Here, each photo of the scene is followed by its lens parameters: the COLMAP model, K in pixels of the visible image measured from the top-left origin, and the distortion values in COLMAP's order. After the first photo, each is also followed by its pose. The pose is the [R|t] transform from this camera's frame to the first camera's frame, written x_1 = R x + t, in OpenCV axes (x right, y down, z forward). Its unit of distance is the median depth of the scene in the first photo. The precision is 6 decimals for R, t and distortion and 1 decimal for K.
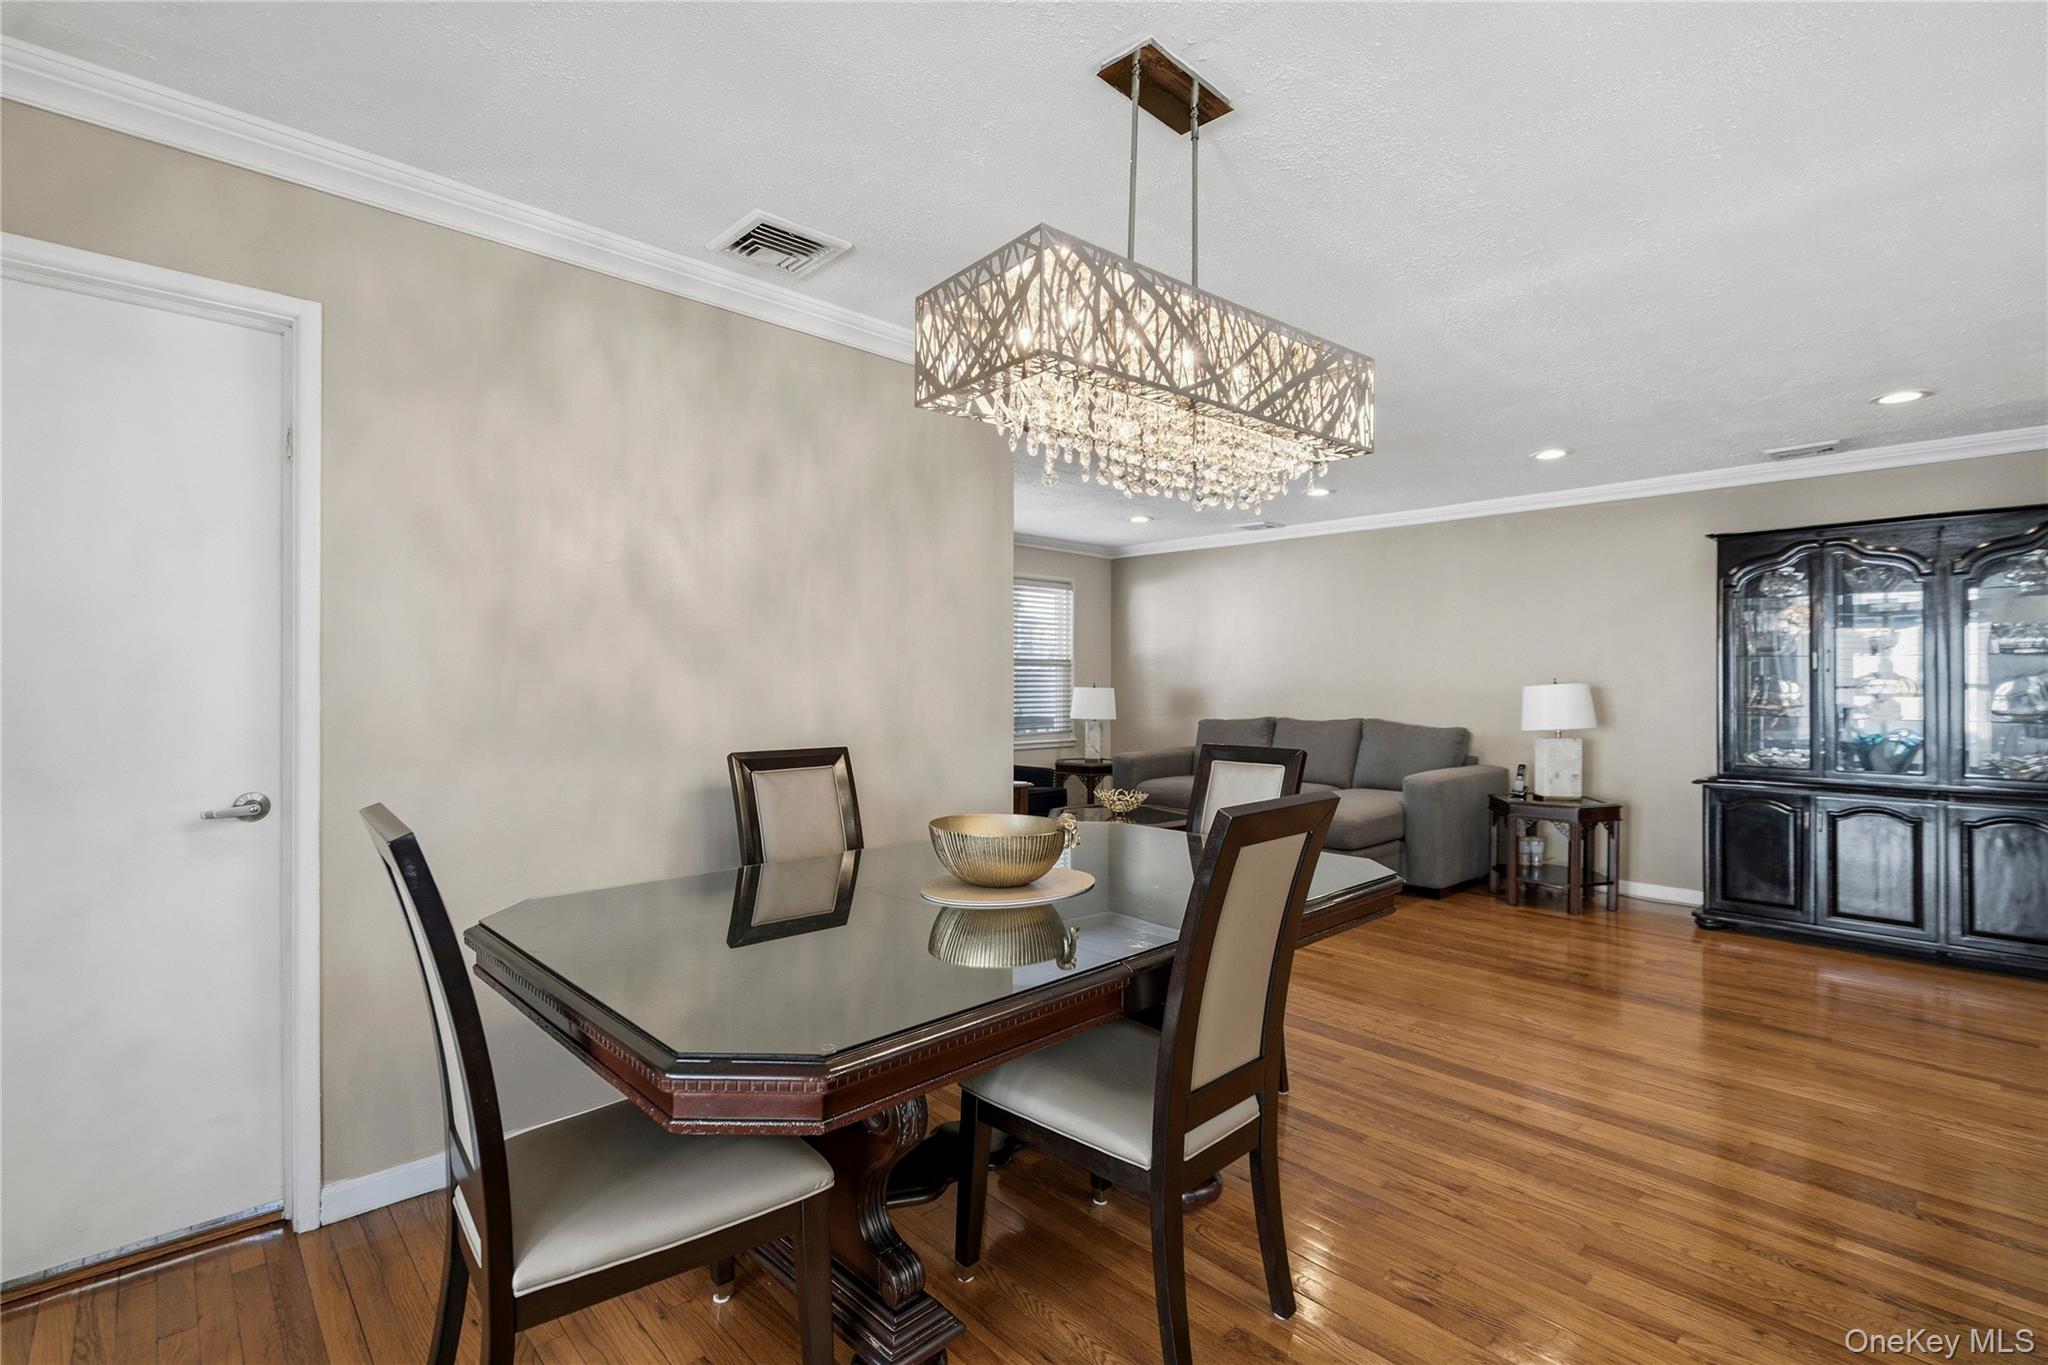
lens RADIAL K [[937.5, 0, 1029.4], [0, 937.5, 686.3], [0, 0, 1]] dist [0.000830, 0.000396]
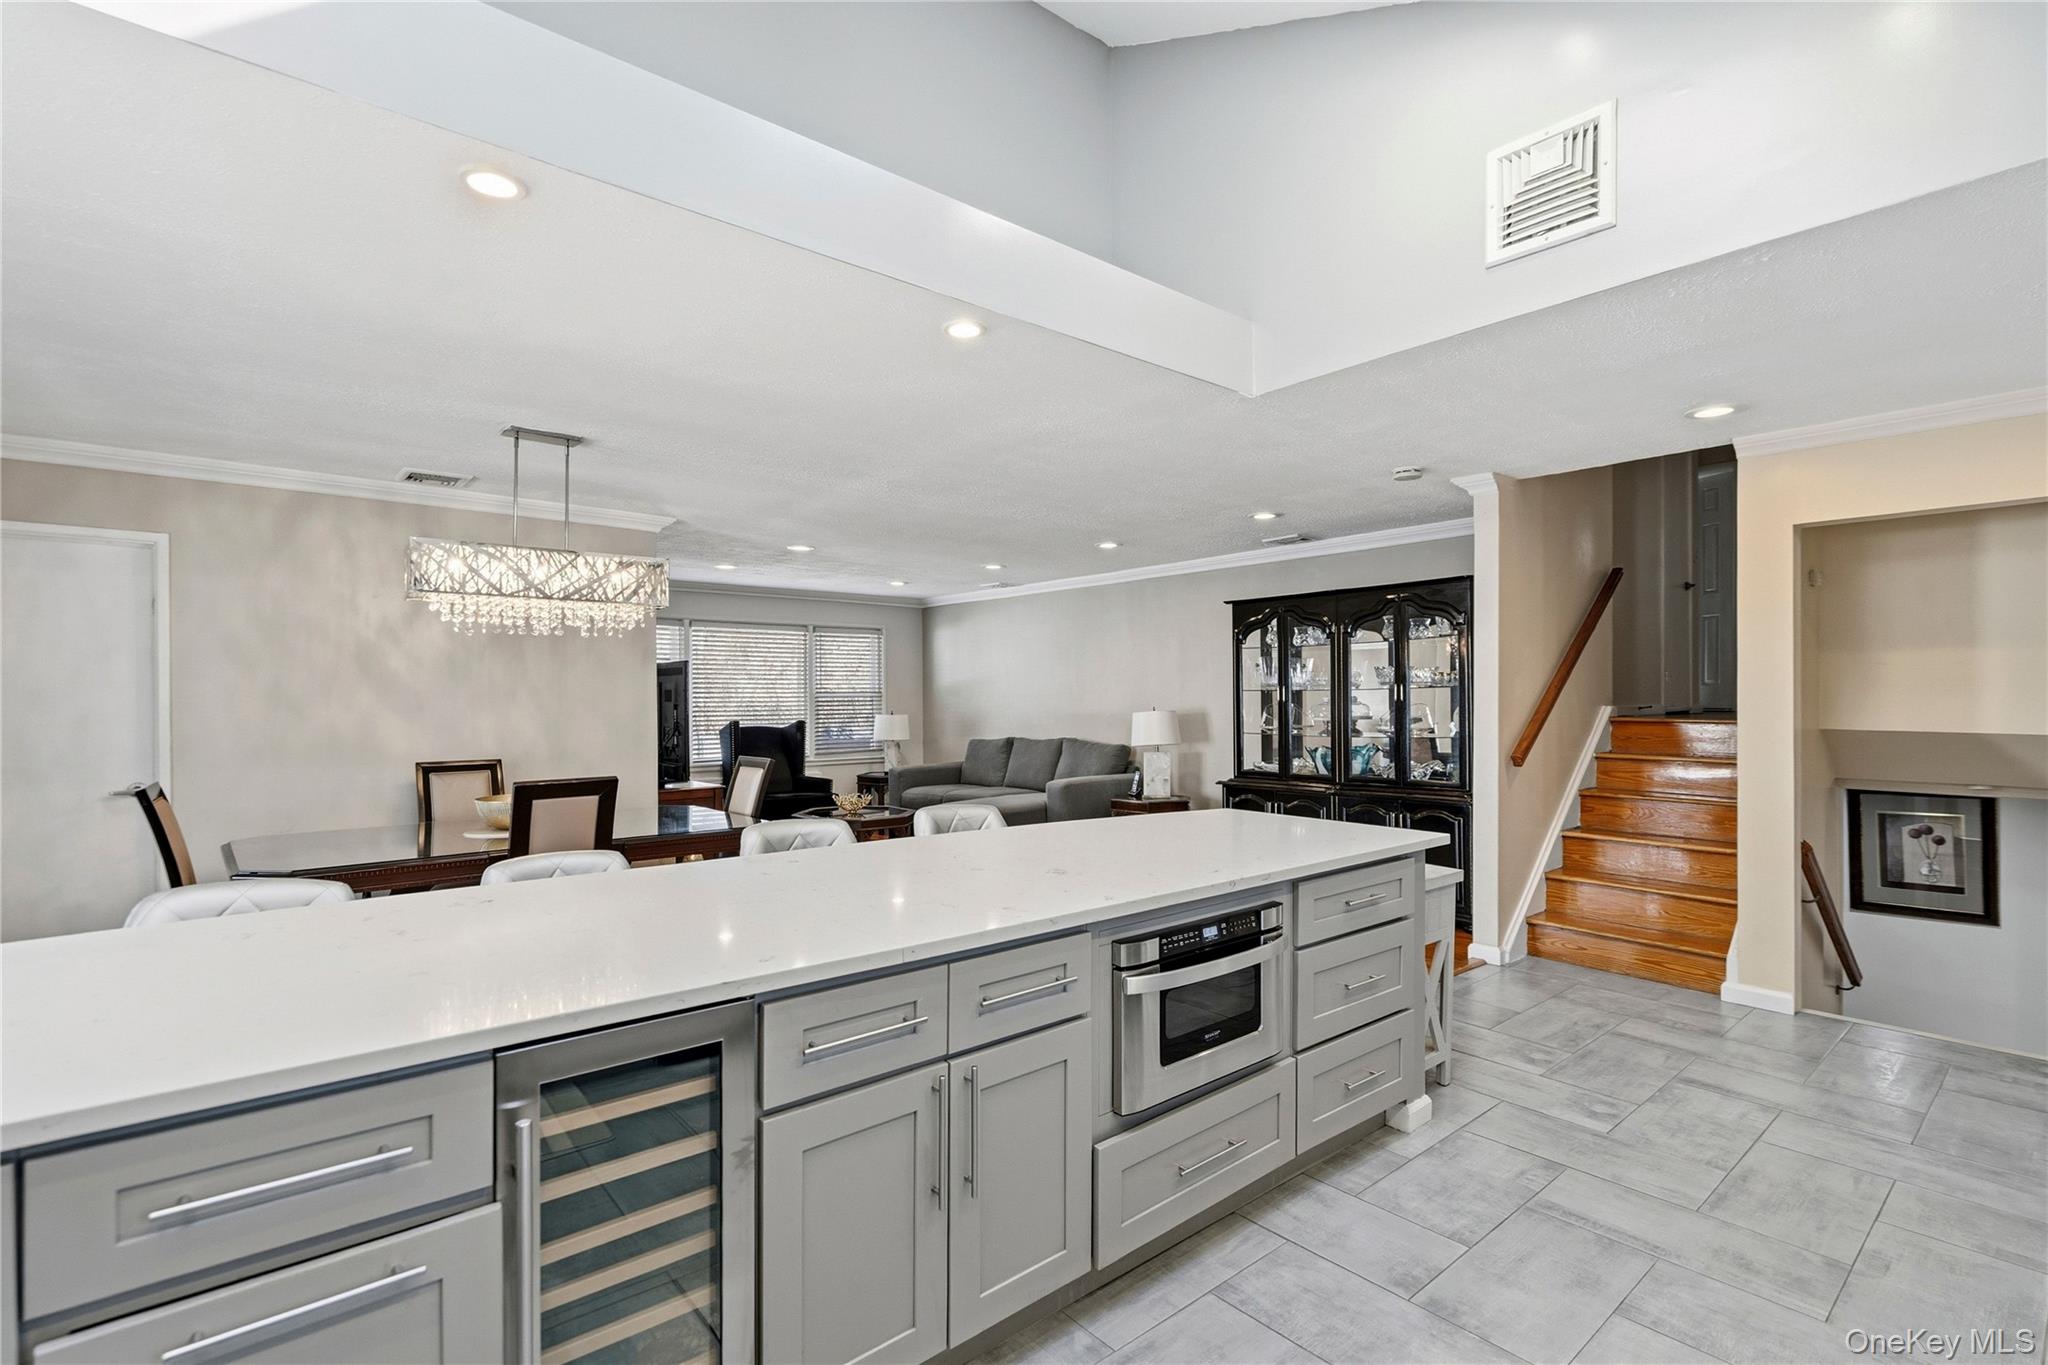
lens RADIAL K [[937.5, 0, 1029.4], [0, 937.5, 686.3], [0, 0, 1]] dist [0.000830, 0.000396]
pose [[0.998599, -0.012554, -0.051412, 0.930649], [0.011687, 0.999785, -0.017122, -0.032581], [0.051616, 0.016497, 0.998531, -0.693962]]
